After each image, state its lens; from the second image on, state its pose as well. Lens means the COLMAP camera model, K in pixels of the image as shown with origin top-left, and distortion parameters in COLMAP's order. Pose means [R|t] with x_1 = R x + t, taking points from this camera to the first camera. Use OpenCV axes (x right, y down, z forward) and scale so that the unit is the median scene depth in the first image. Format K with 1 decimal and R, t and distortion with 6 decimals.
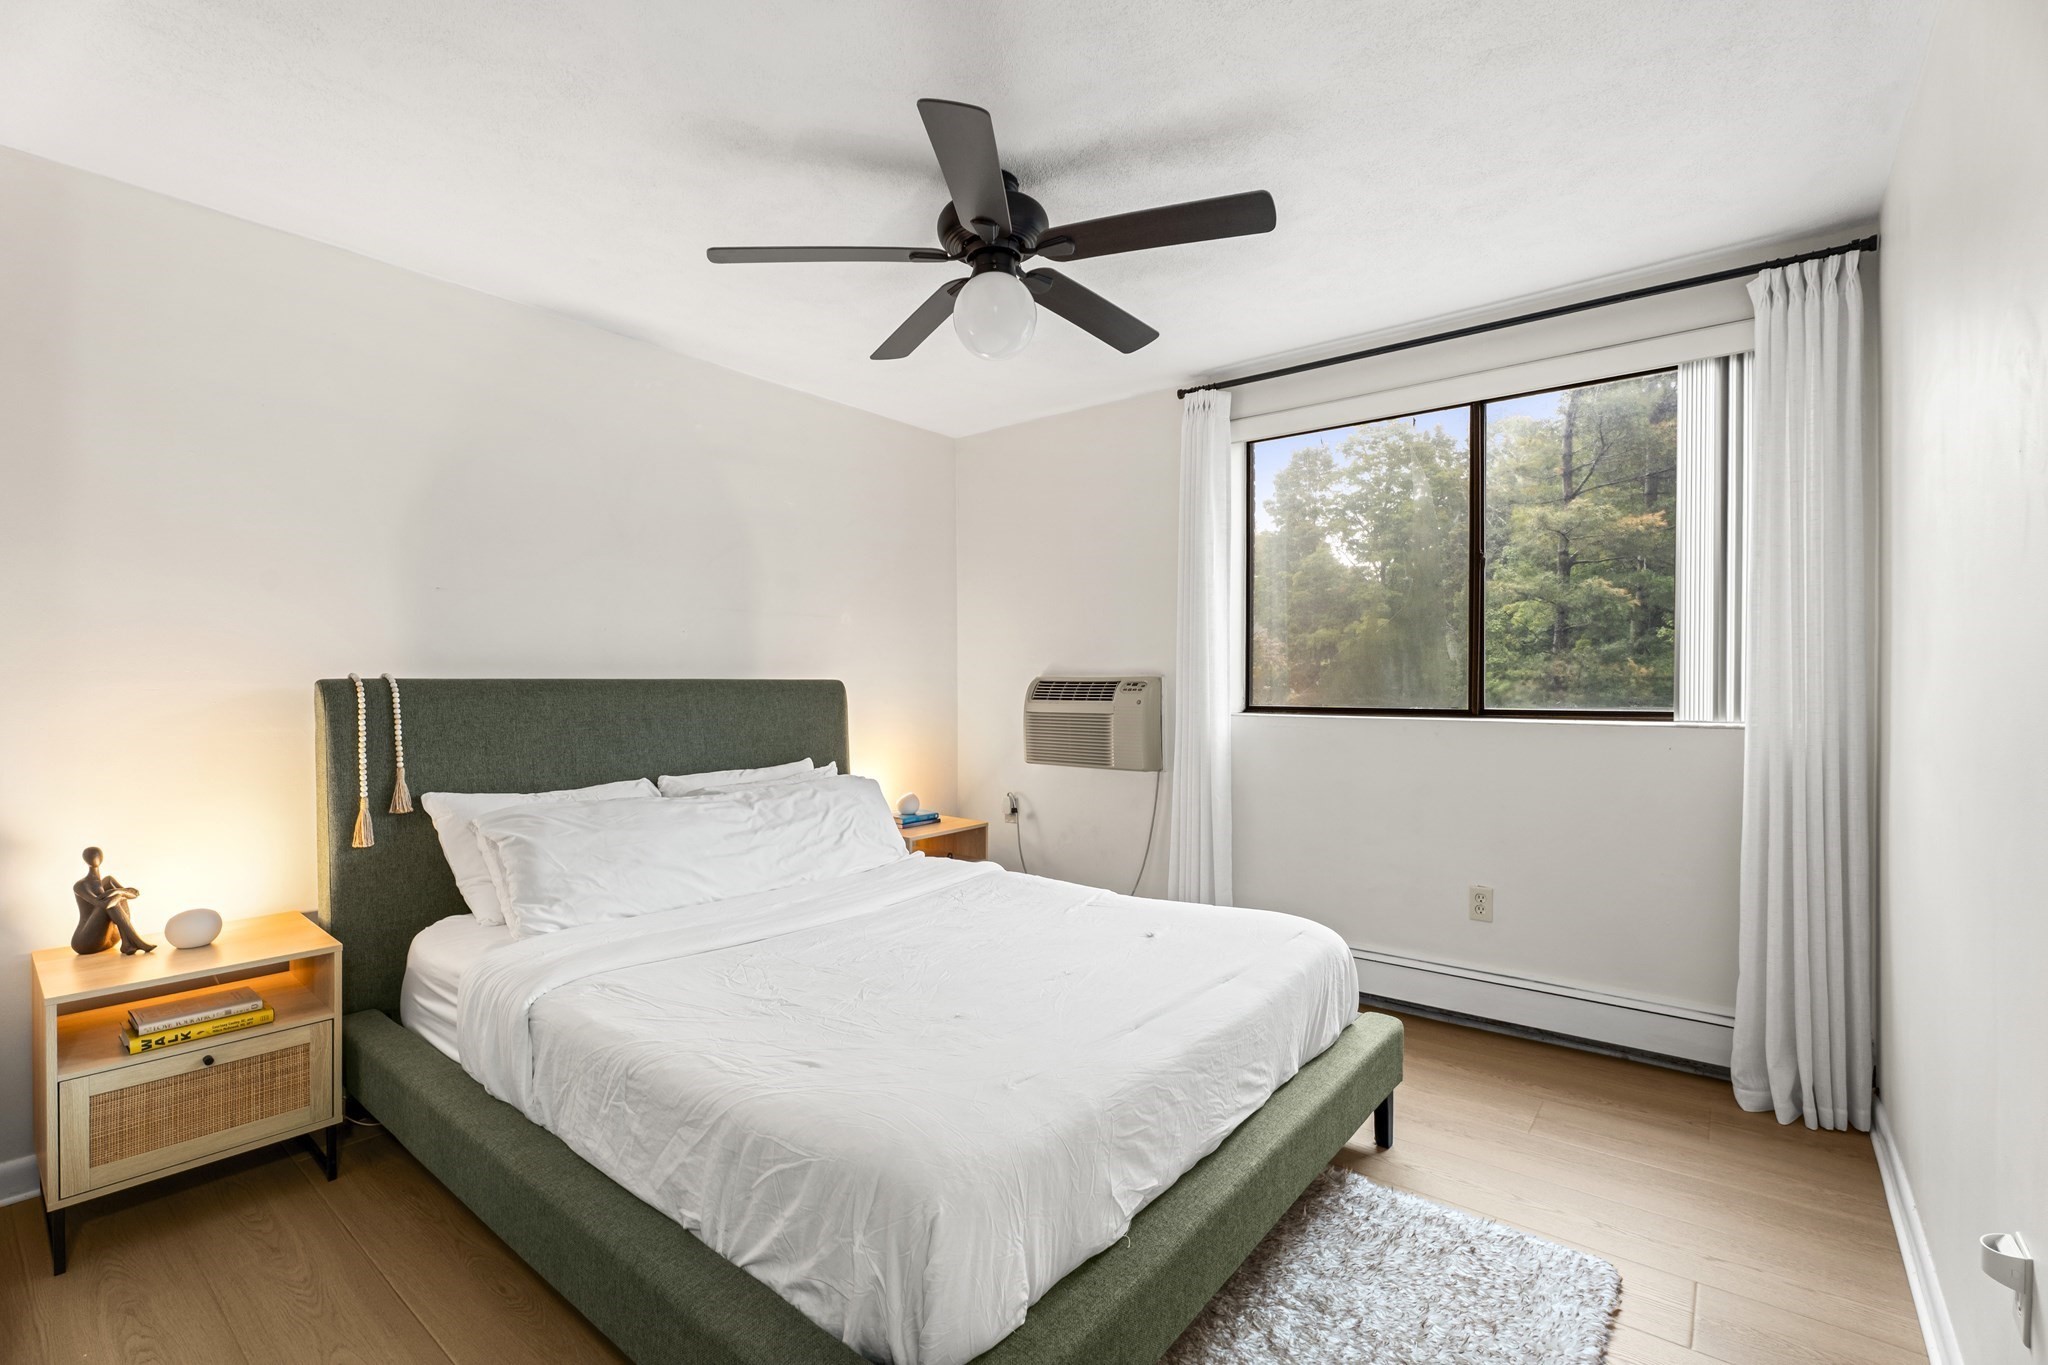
lens RADIAL K [[898.8, 0, 1022.1], [0, 898.8, 675.4], [0, 0, 1]] dist [-0.009238, -0.000071]
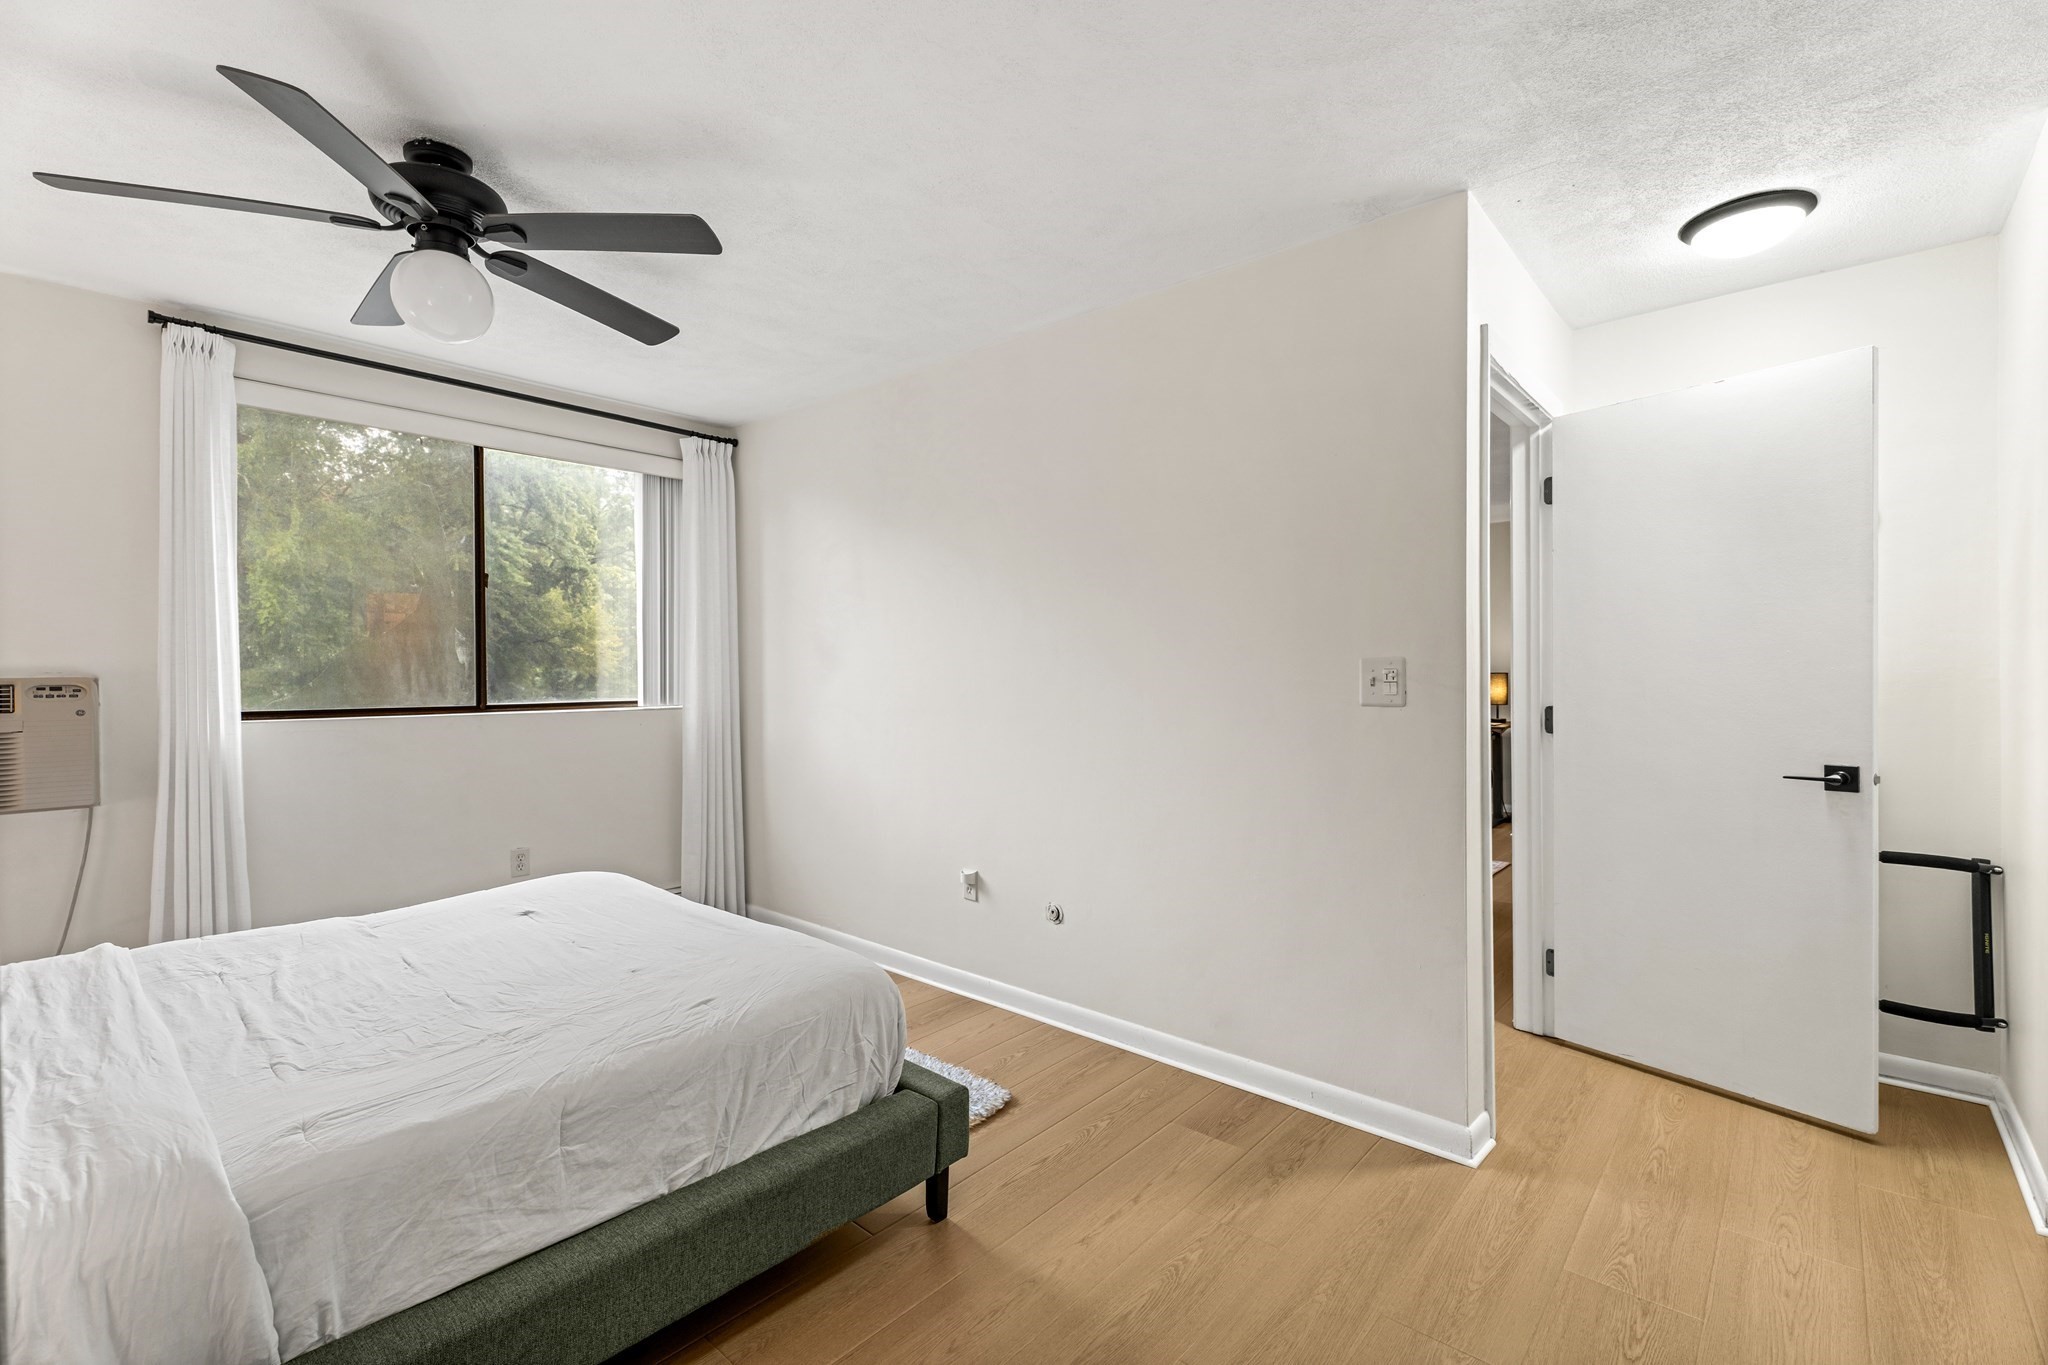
lens RADIAL K [[898.8, 0, 1022.1], [0, 898.8, 675.4], [0, 0, 1]] dist [-0.009238, -0.000071]
pose [[0.043844, 0.001830, 0.999037, -0.691136], [-0.002233, 0.999996, -0.001734, -0.001201], [-0.999036, -0.002155, 0.043848, 0.255375]]
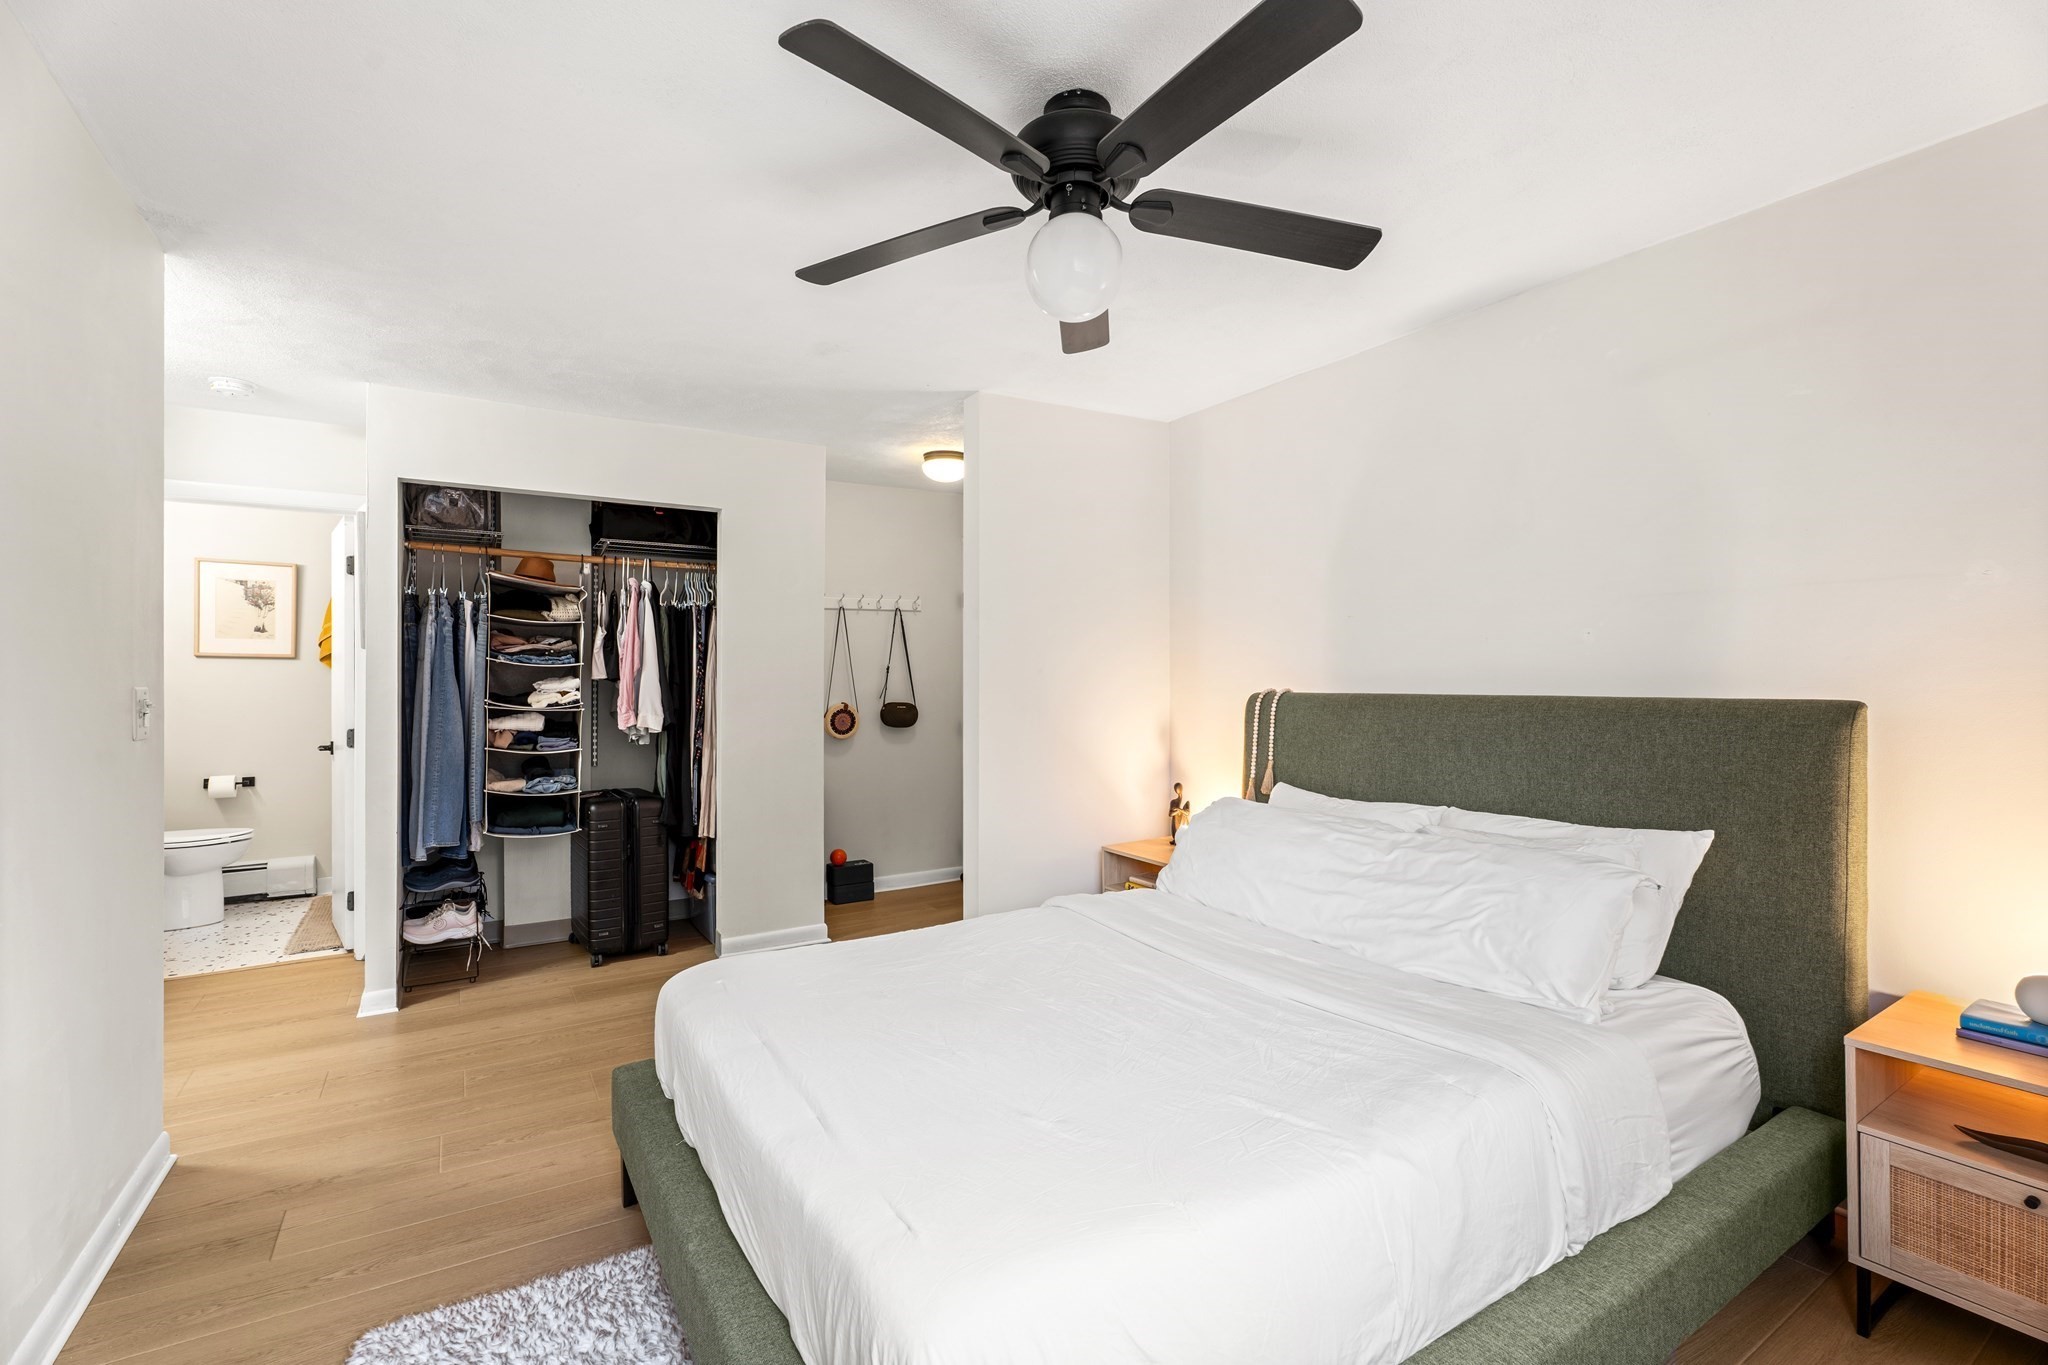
lens RADIAL K [[898.8, 0, 1022.1], [0, 898.8, 675.4], [0, 0, 1]] dist [-0.009238, -0.000071]
pose [[-0.319520, -0.004398, -0.947569, 0.544961], [0.008814, 0.999932, -0.007613, -0.012293], [0.947539, -0.010784, -0.319460, 0.869556]]
